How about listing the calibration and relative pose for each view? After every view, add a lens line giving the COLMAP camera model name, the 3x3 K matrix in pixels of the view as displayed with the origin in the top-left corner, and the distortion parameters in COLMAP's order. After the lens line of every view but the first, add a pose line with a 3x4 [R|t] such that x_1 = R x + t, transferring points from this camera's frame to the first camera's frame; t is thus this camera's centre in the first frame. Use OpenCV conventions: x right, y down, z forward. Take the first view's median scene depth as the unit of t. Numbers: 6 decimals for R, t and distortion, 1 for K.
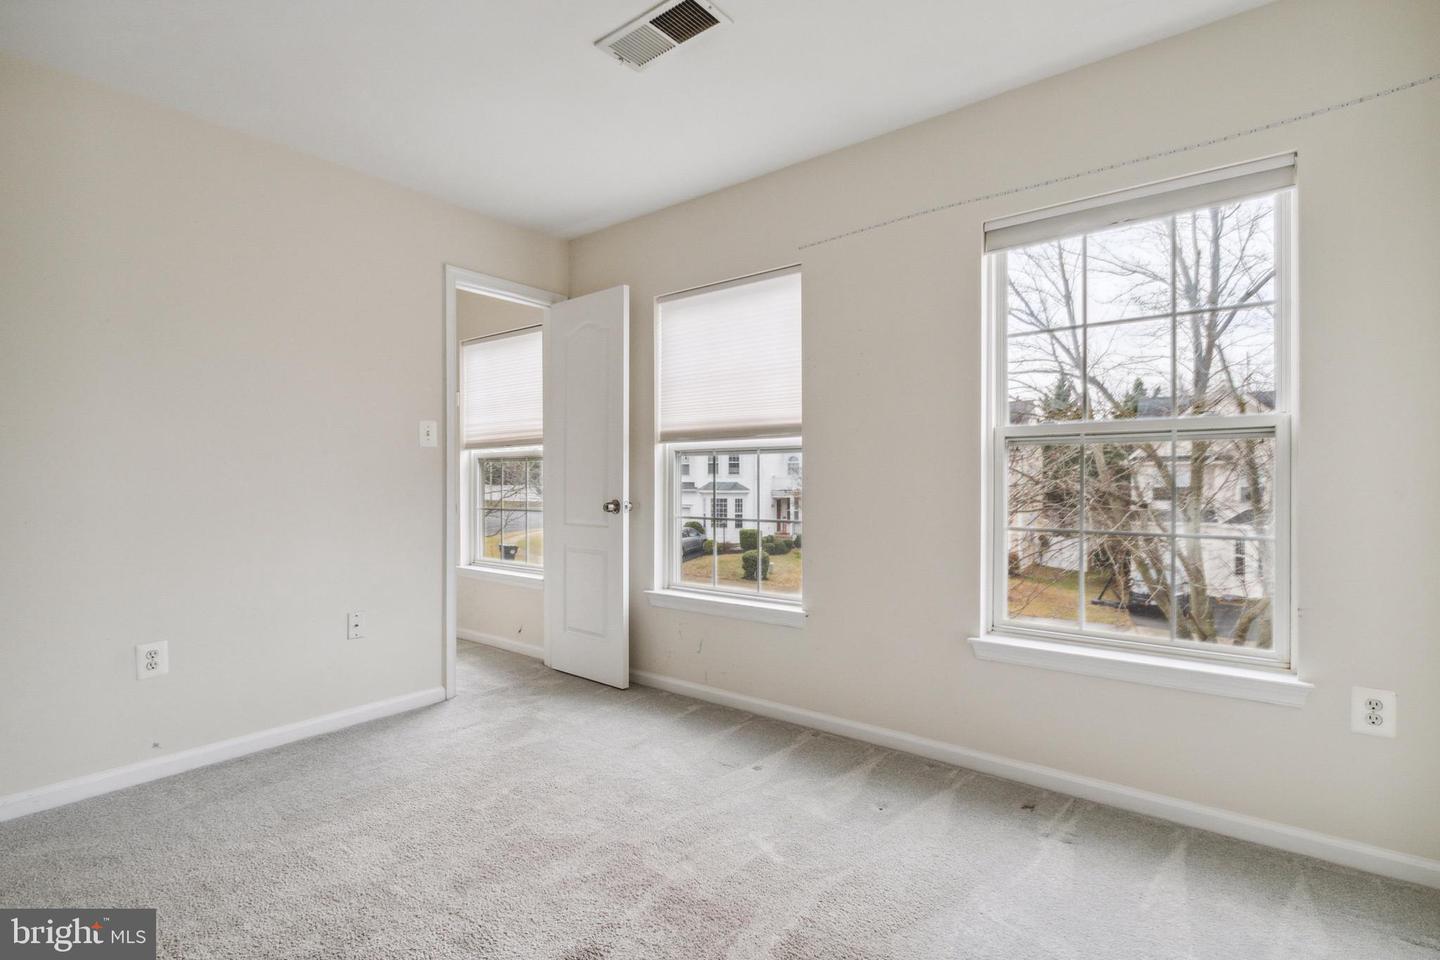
lens RADIAL K [[682.8, 0, 752.1], [0, 682.8, 478.5], [0, 0, 1]] dist [0.001437, 0.000214]
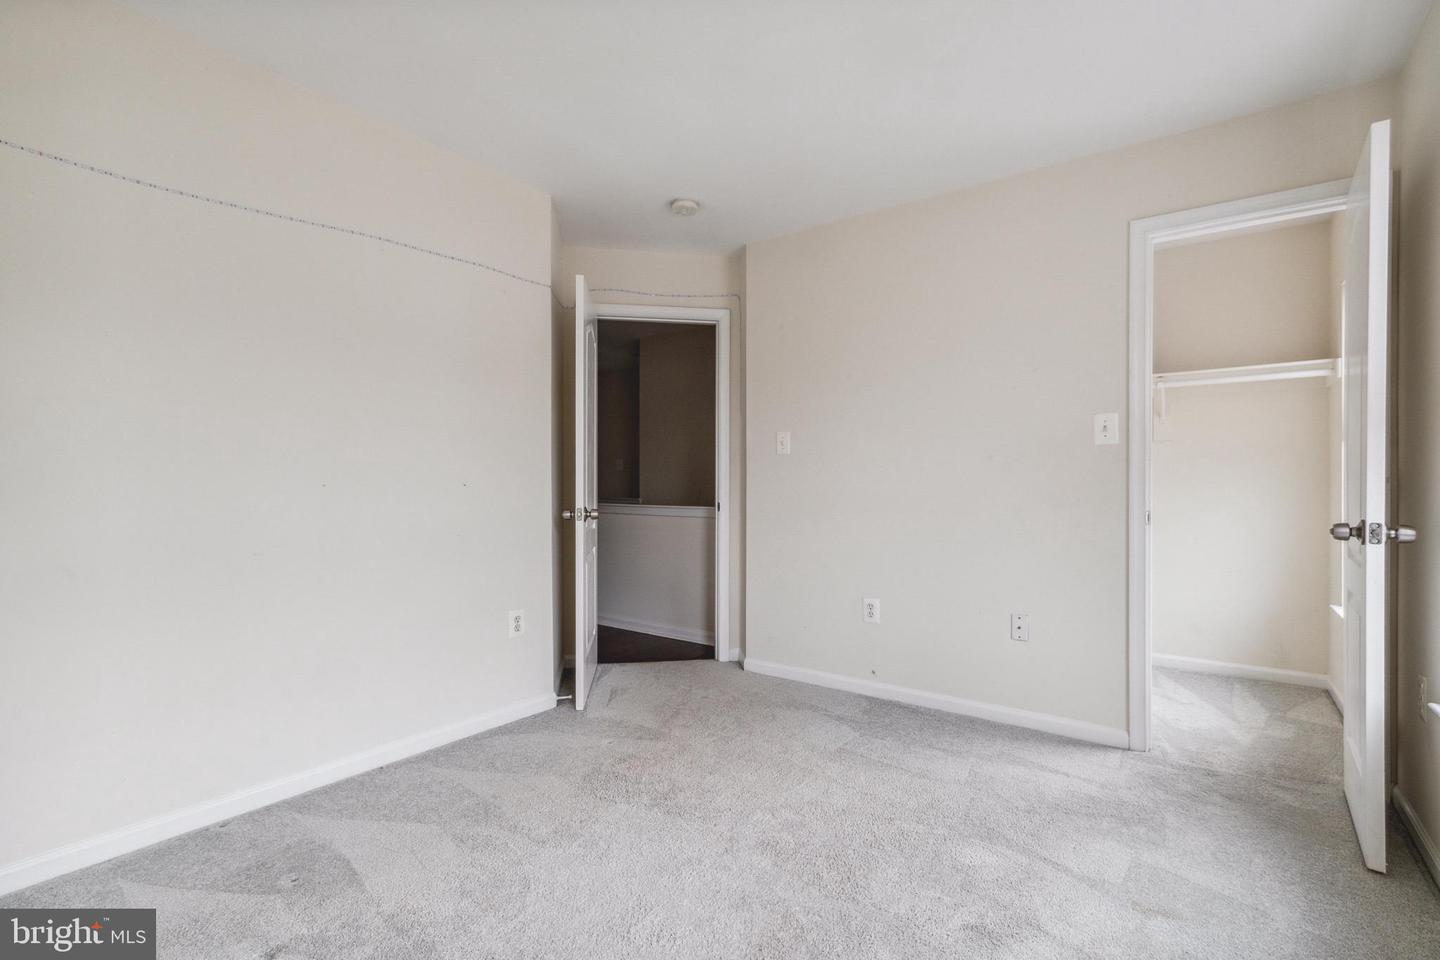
lens RADIAL K [[680.1, 0, 720.3], [0, 680.1, 489.4], [0, 0, 1]] dist [0.001863, -0.000072]
pose [[-0.010477, 0.014111, -0.999846, 0.451266], [-0.001020, 0.999900, 0.014122, -0.001502], [0.999945, 0.001168, -0.010461, 0.619058]]
